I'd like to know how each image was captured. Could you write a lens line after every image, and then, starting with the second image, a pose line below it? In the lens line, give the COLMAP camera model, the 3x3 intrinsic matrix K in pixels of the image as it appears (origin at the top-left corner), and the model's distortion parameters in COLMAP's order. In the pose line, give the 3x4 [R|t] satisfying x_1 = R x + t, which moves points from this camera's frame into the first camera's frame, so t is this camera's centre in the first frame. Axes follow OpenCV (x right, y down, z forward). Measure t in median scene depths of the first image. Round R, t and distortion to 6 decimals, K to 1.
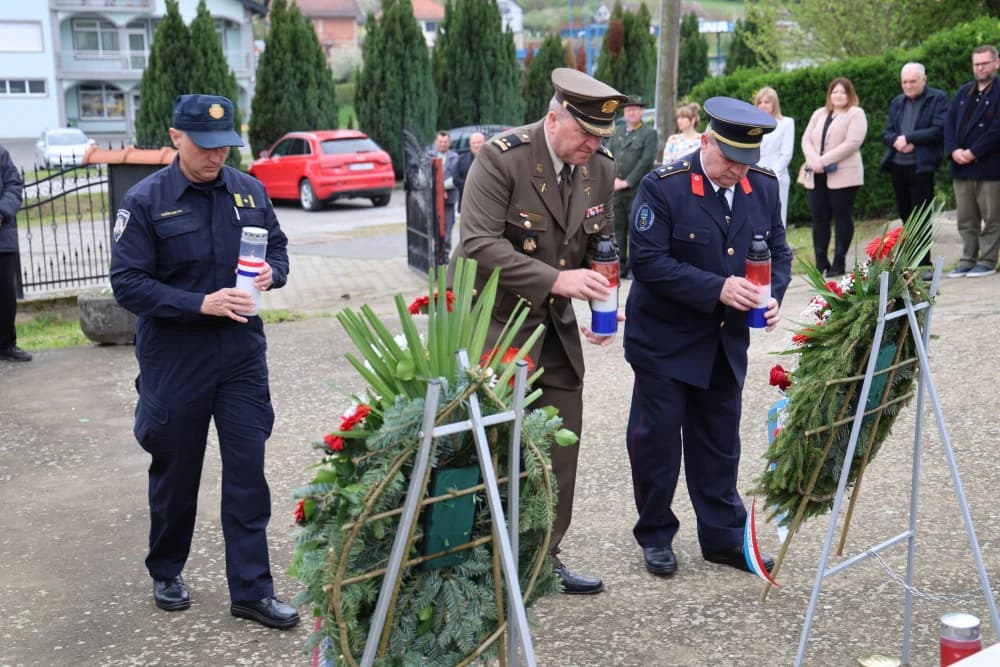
lens RADIAL K [[1506.6, 0, 504.2], [0, 1506.6, 325.7], [0, 0, 1]] dist [0.214289, 0.102030]
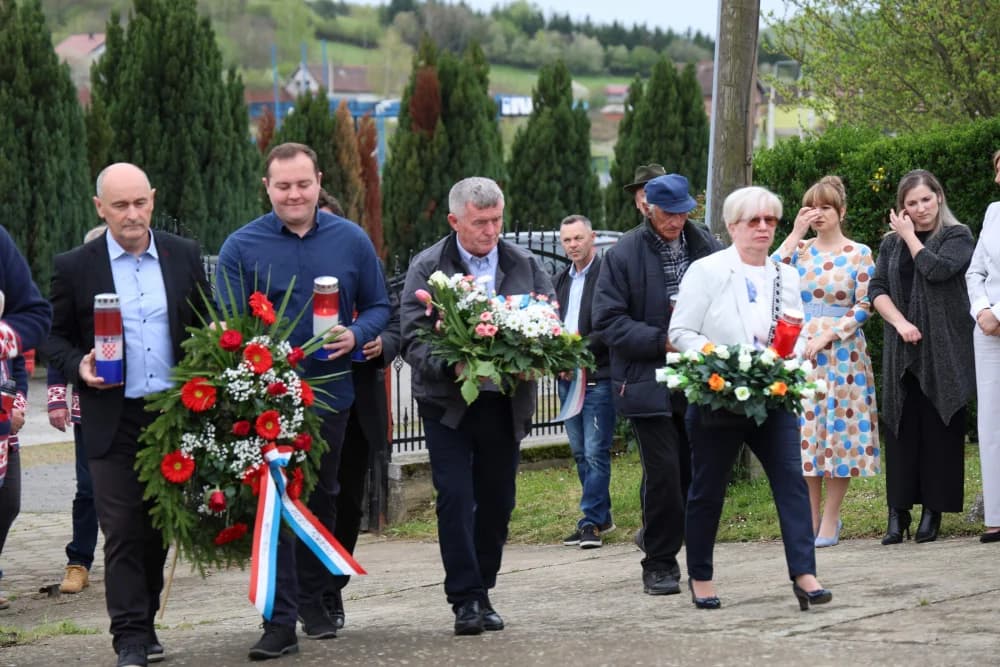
lens RADIAL K [[2715.0, 0, 494.0], [0, 2715.0, 325.9], [0, 0, 1]] dist [0.687134, -0.695981]
pose [[0.989054, 0.004835, 0.147477, -0.106284], [0.012572, 0.993067, -0.116873, 0.001092], [-0.147019, 0.117448, 0.982136, 0.161242]]
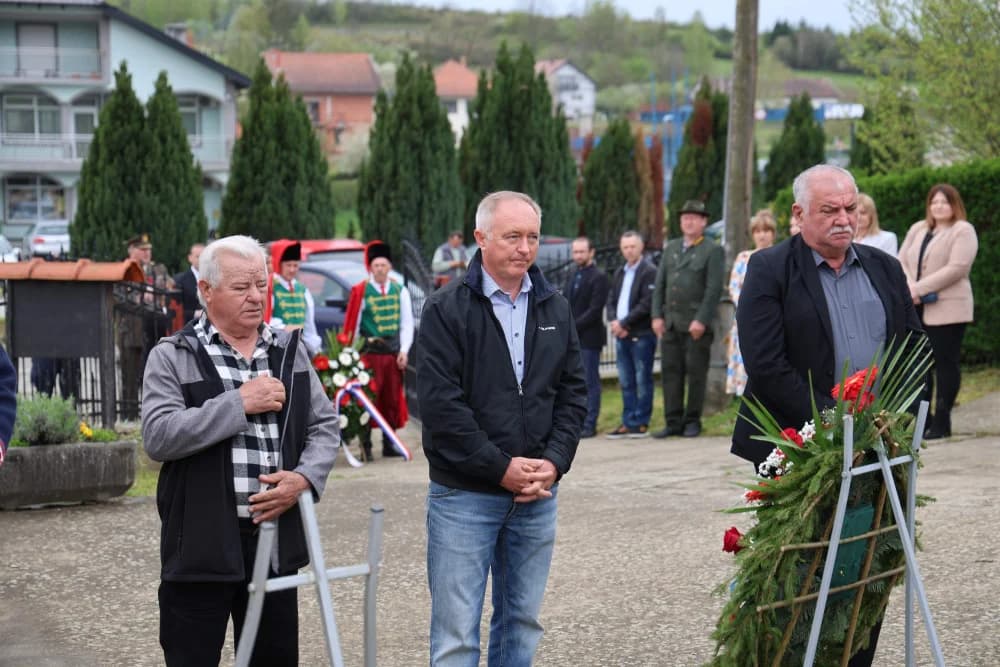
lens RADIAL K [[2026.0, 0, 506.8], [0, 2026.0, 326.6], [0, 0, 1]] dist [0.394629, -0.051166]
pose [[0.999333, 0.015723, -0.032966, 0.026131], [-0.018515, 0.996109, -0.086159, 0.004336], [0.031483, 0.086712, 0.995736, -0.039219]]
